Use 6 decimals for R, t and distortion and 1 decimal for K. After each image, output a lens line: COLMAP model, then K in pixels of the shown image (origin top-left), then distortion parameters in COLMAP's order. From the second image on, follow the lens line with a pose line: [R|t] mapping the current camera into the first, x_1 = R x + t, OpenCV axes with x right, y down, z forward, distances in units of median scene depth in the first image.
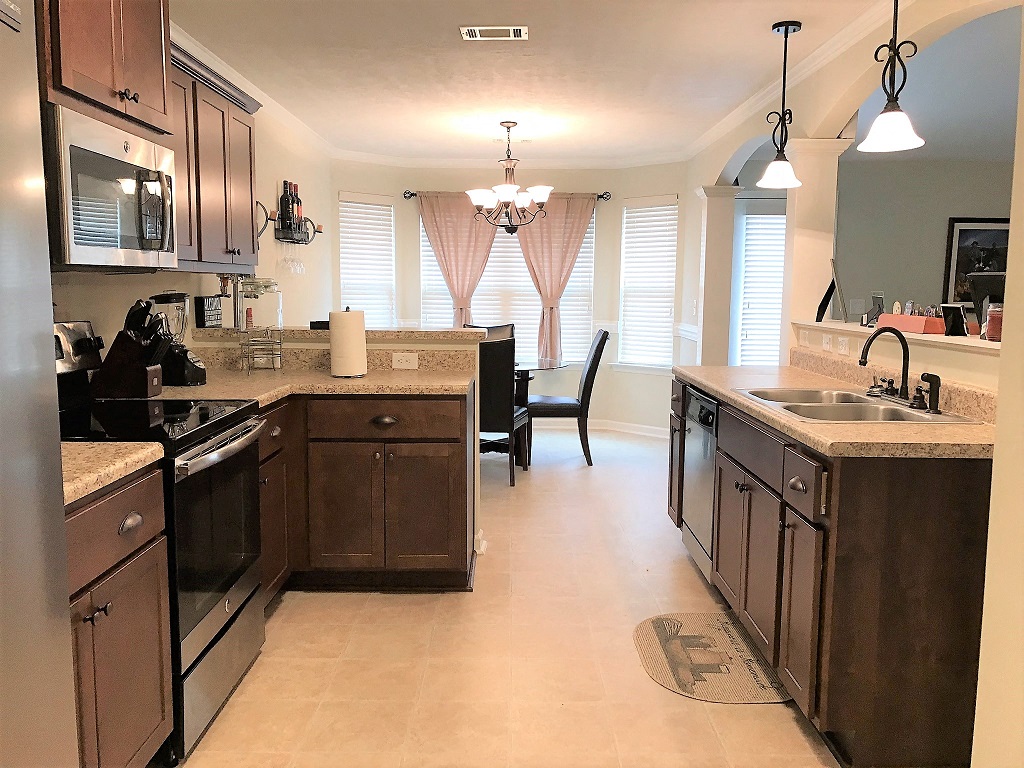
lens RADIAL K [[841.0, 0, 514.9], [0, 841.0, 392.2], [0, 0, 1]] dist [0.052786, 0.000263]
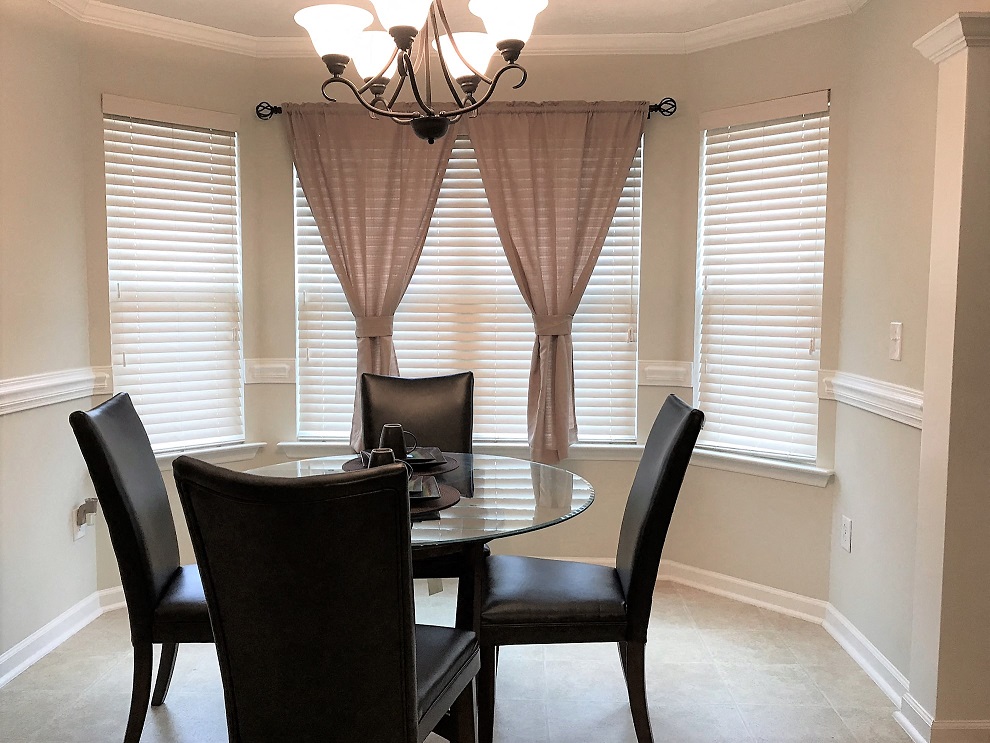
lens RADIAL K [[813.1, 0, 489.2], [0, 813.1, 365.4], [0, 0, 1]] dist [0.052786, 0.000263]
pose [[0.998719, -0.000551, -0.050602, 0.029386], [-0.001441, 0.999226, -0.039320, -0.064526], [0.050585, 0.039343, 0.997945, 0.525880]]
